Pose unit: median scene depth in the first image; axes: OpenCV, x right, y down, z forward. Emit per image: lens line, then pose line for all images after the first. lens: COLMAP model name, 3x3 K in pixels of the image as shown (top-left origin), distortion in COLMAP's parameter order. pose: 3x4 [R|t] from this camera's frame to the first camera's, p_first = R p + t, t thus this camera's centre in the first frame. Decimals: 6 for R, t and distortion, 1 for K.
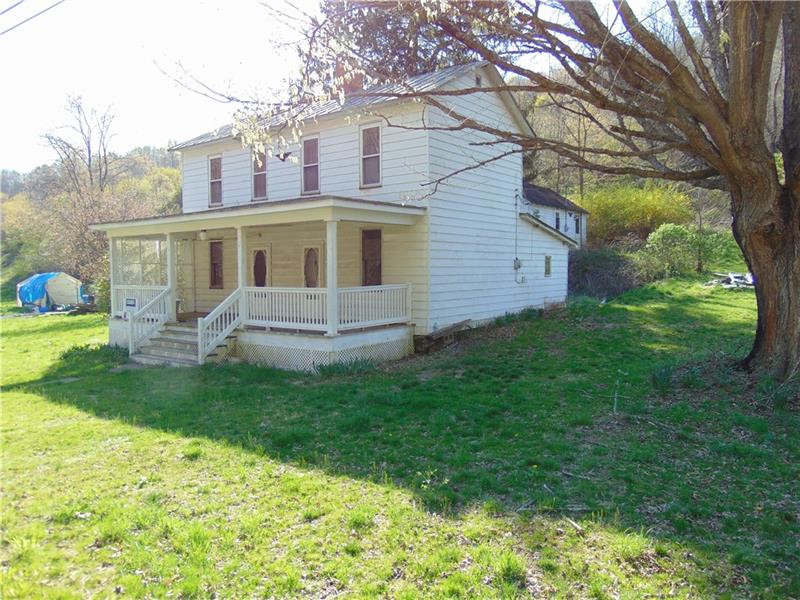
lens RADIAL K [[593.2, 0, 400.0], [0, 593.2, 300.0], [0, 0, 1]] dist [0.009950, 0.012877]
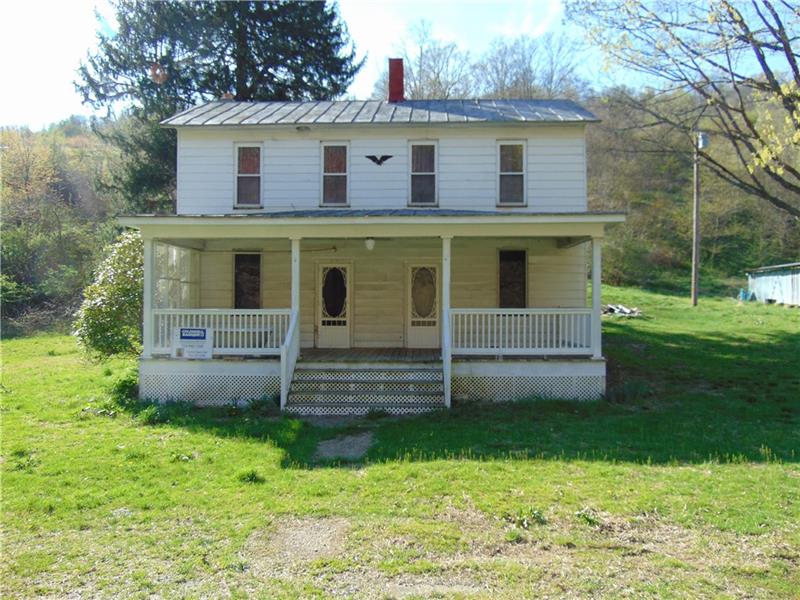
lens RADIAL K [[593.2, 0, 400.0], [0, 593.2, 300.0], [0, 0, 1]] dist [0.009950, 0.012877]
pose [[0.817063, 0.020981, 0.576166, -0.670795], [0.022638, 0.997400, -0.068423, 0.018351], [-0.576104, 0.068949, 0.814463, 0.311447]]
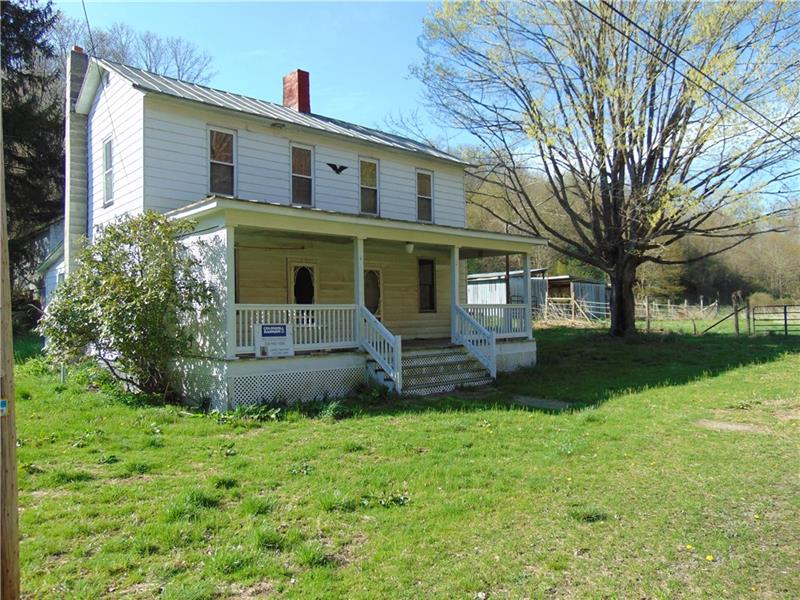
lens RADIAL K [[593.2, 0, 400.0], [0, 593.2, 300.0], [0, 0, 1]] dist [0.009950, 0.012877]
pose [[0.200939, 0.027920, 0.979206, -1.095912], [0.061176, 0.997285, -0.040990, 0.006018], [-0.977692, 0.068140, 0.198685, 0.751539]]
